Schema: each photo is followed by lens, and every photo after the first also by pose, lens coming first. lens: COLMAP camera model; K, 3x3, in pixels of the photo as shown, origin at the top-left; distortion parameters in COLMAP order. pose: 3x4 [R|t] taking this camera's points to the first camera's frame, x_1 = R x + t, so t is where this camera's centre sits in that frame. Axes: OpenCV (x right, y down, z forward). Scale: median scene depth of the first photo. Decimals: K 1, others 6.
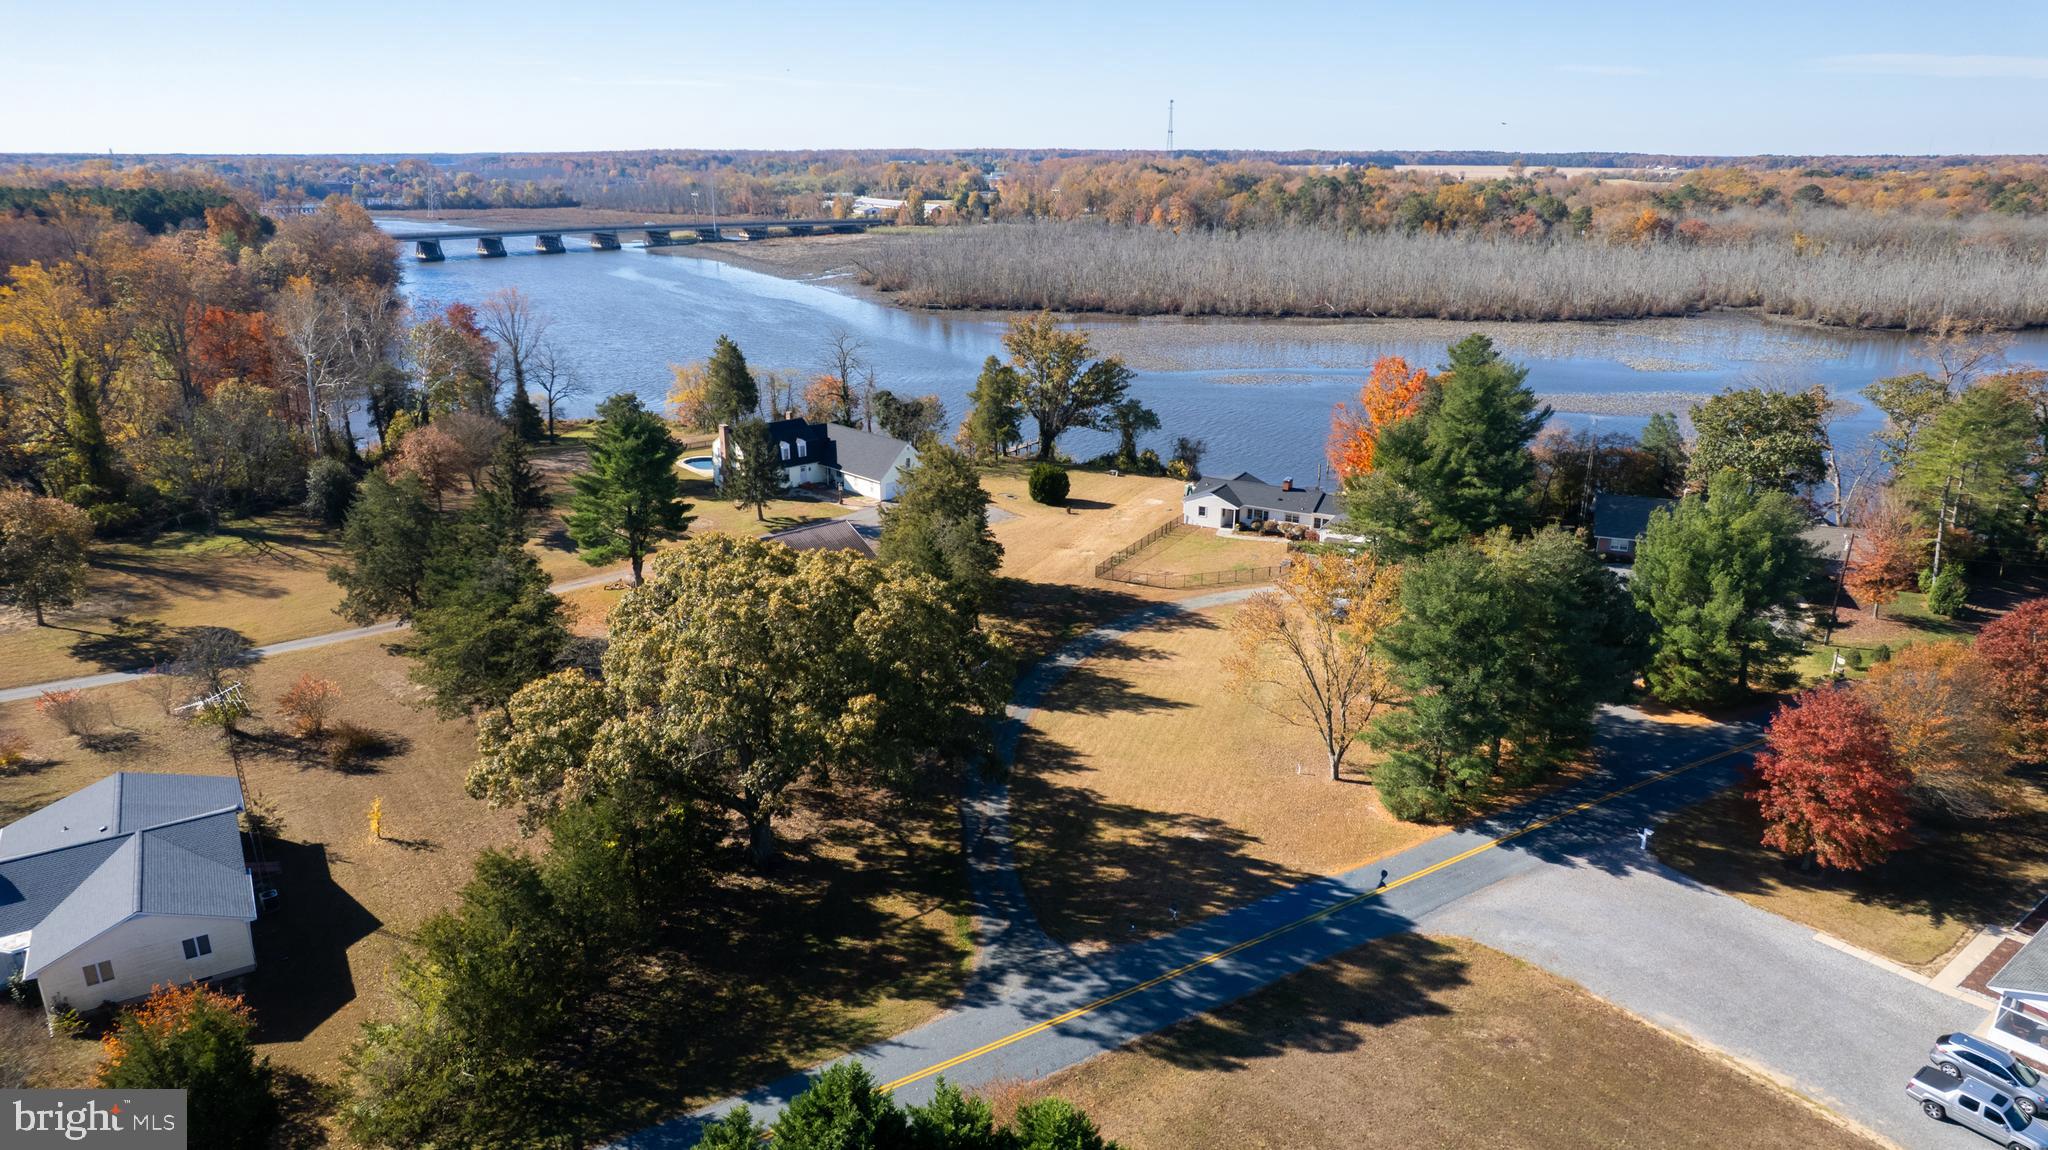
lens RADIAL K [[1346.0, 0, 1017.1], [0, 1346.0, 570.1], [0, 0, 1]] dist [-0.054896, 0.018032]
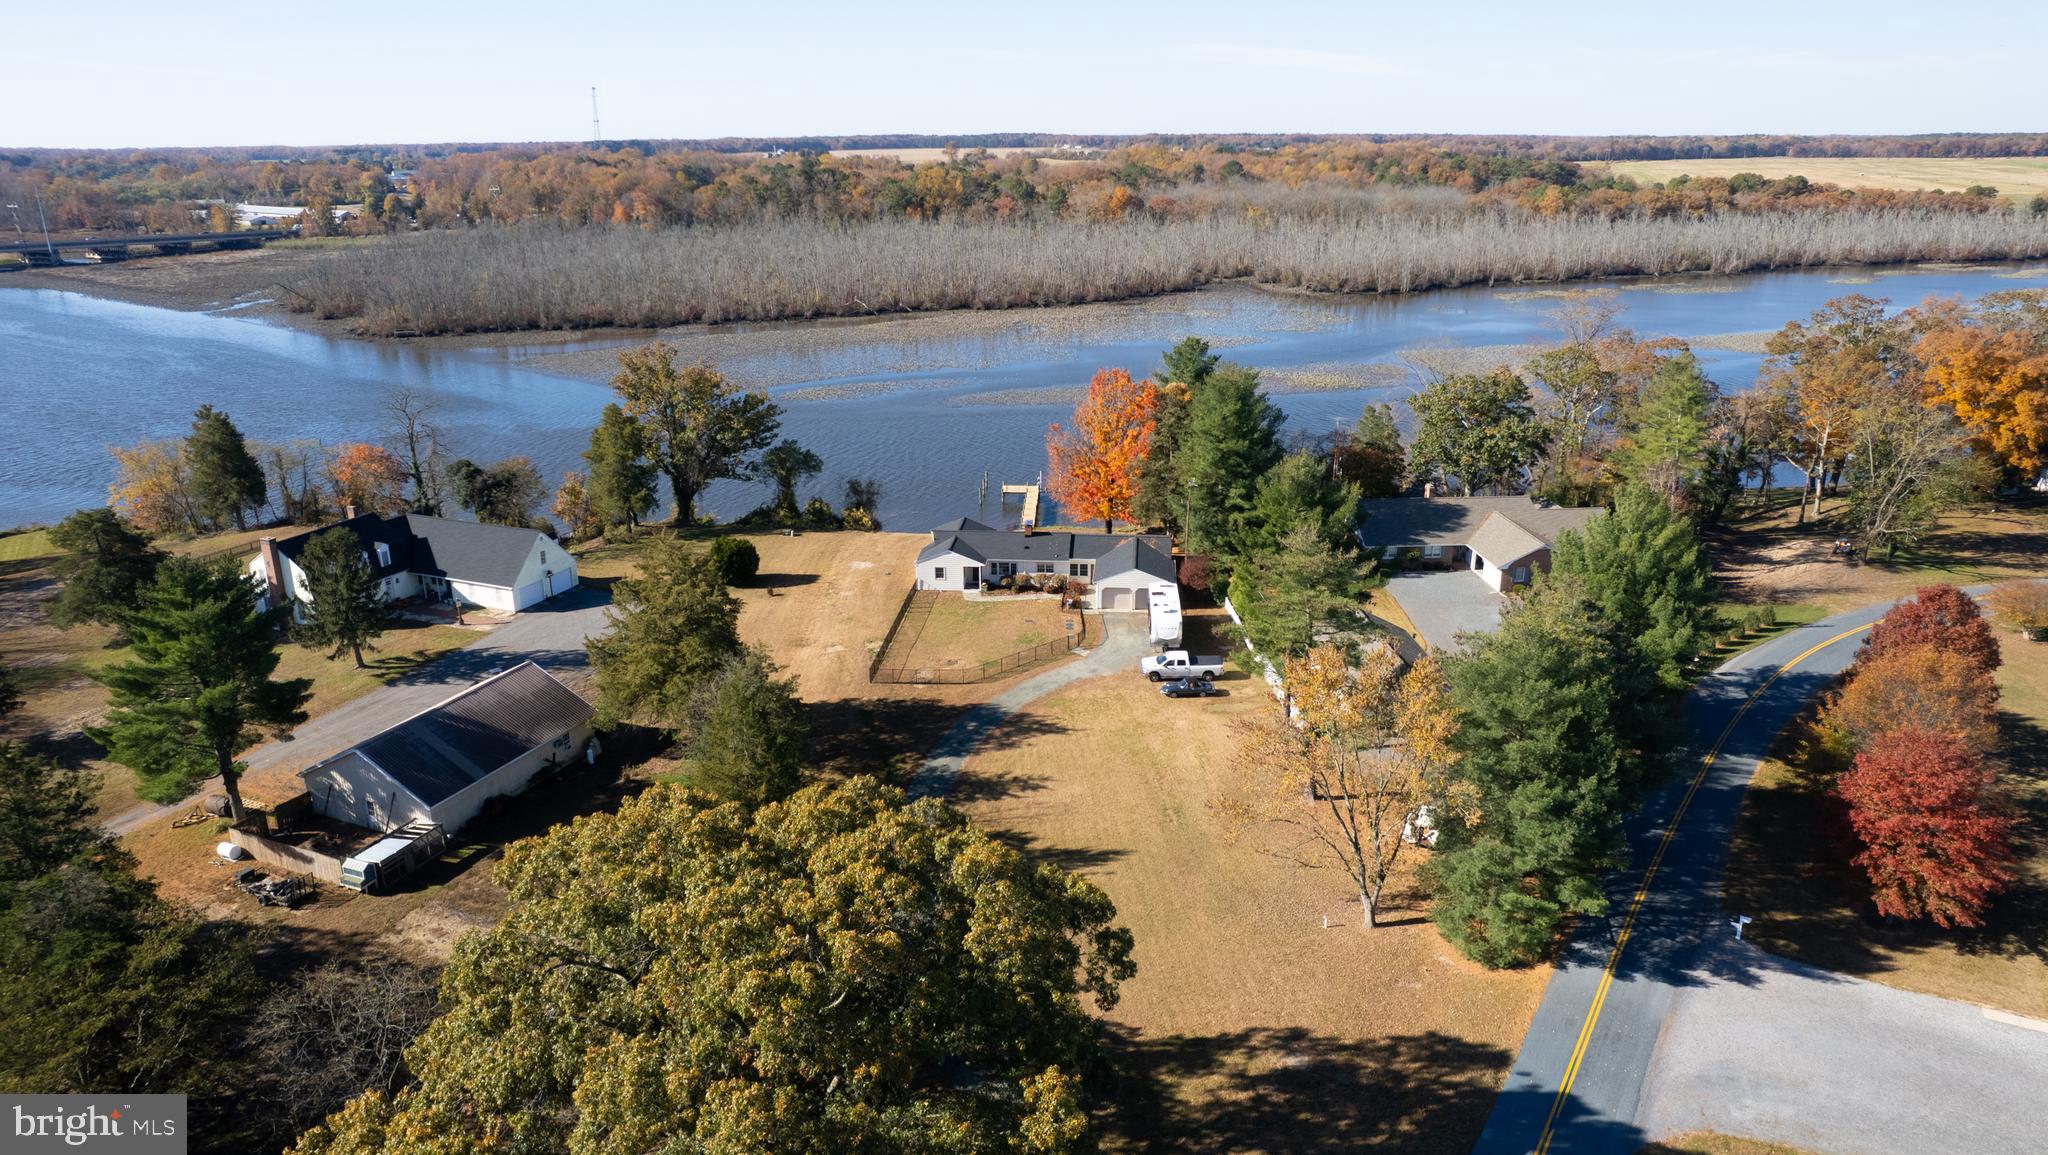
lens RADIAL K [[1363.8, 0, 1038.7], [0, 1363.8, 577.7], [0, 0, 1]] dist [-0.055494, 0.033504]
pose [[0.908861, -0.137102, 0.393923, -0.118867], [0.133136, 0.990387, 0.037527, -0.054406], [-0.395281, 0.018339, 0.918377, 0.165321]]
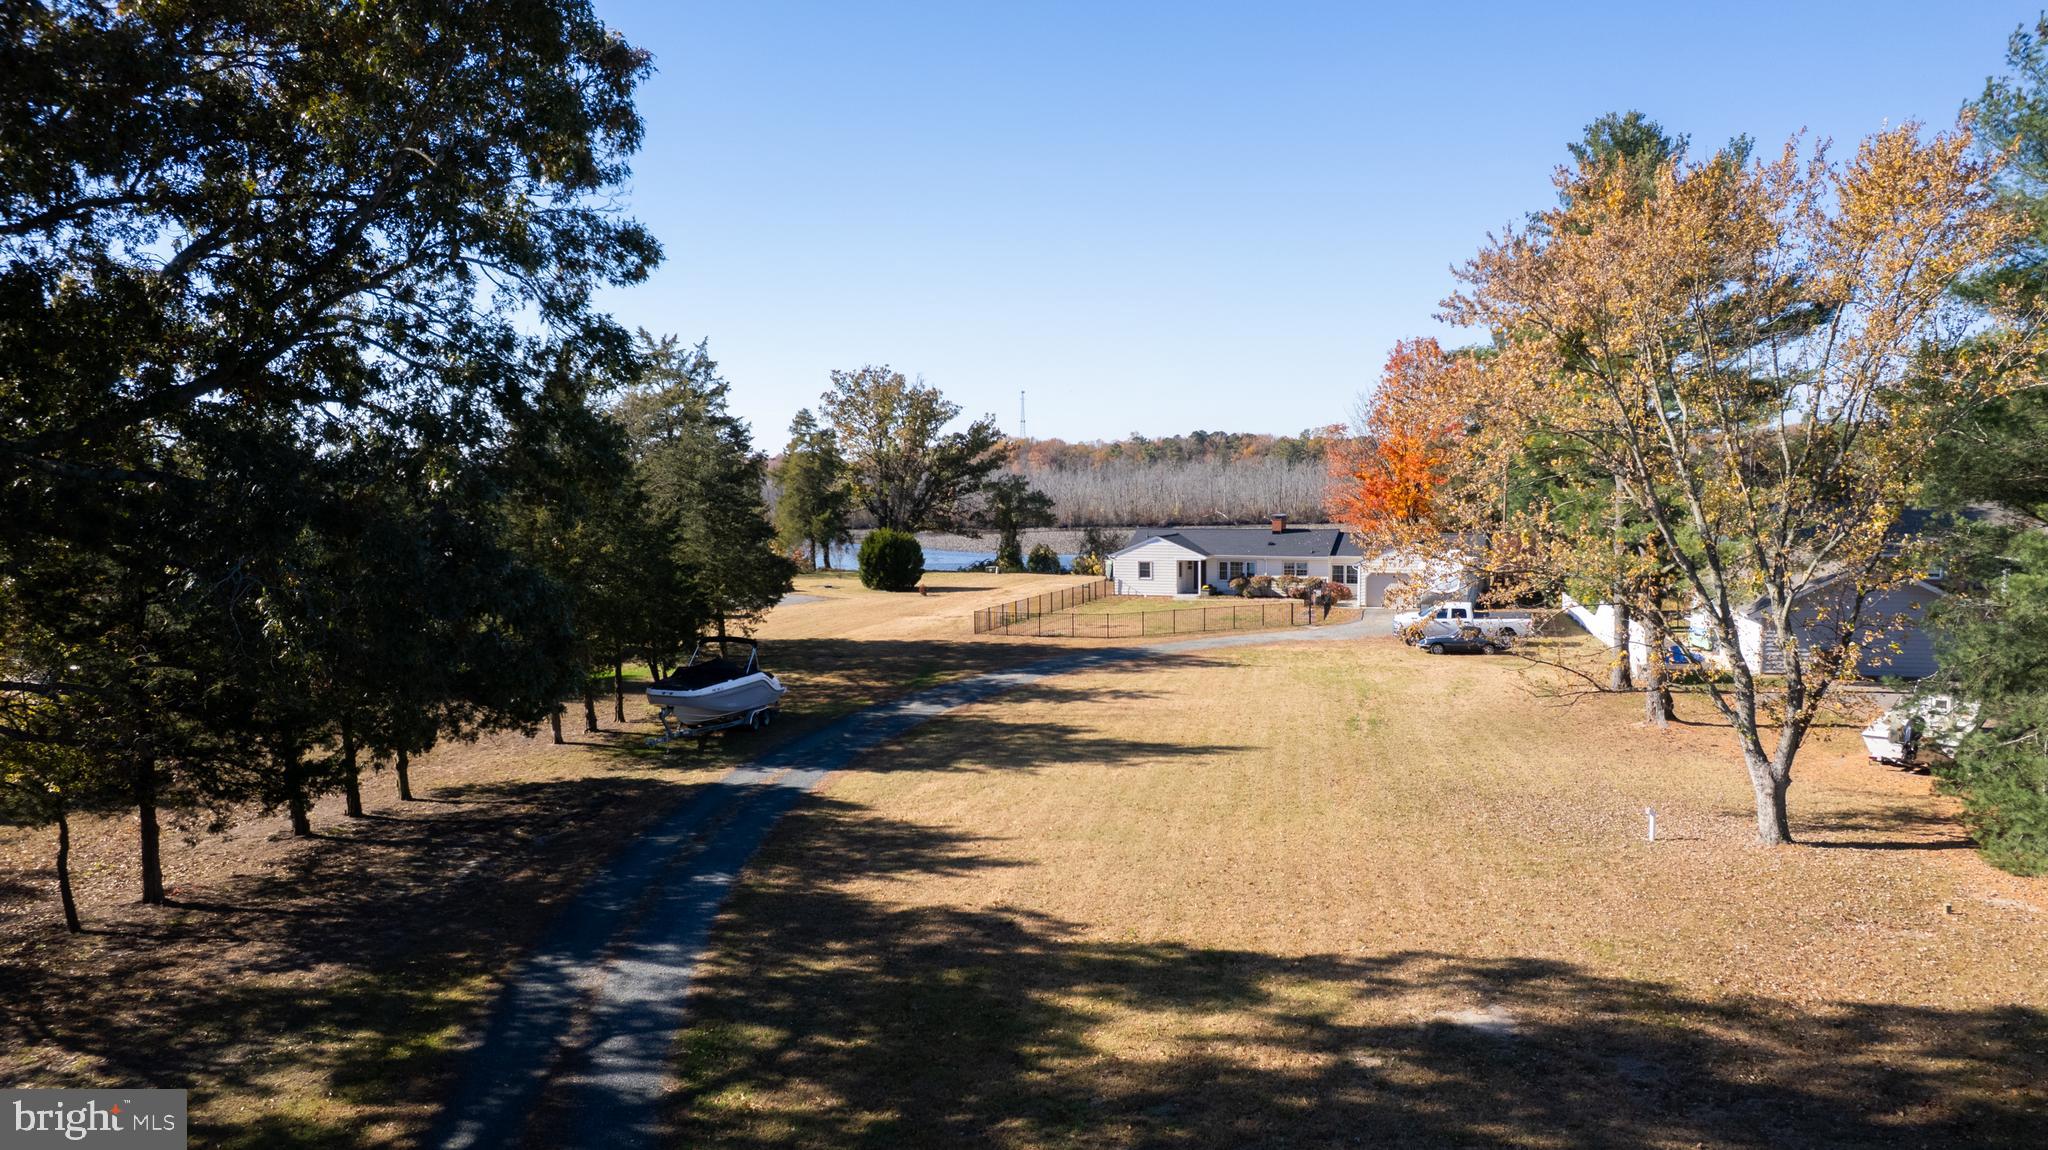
lens RADIAL K [[1346.0, 0, 1029.6], [0, 1346.0, 581.4], [0, 0, 1]] dist [-0.054896, 0.018032]
pose [[0.992834, -0.021505, 0.117547, 0.012845], [0.047816, 0.972985, -0.225862, 0.080152], [-0.109515, 0.229864, 0.967041, 0.356564]]
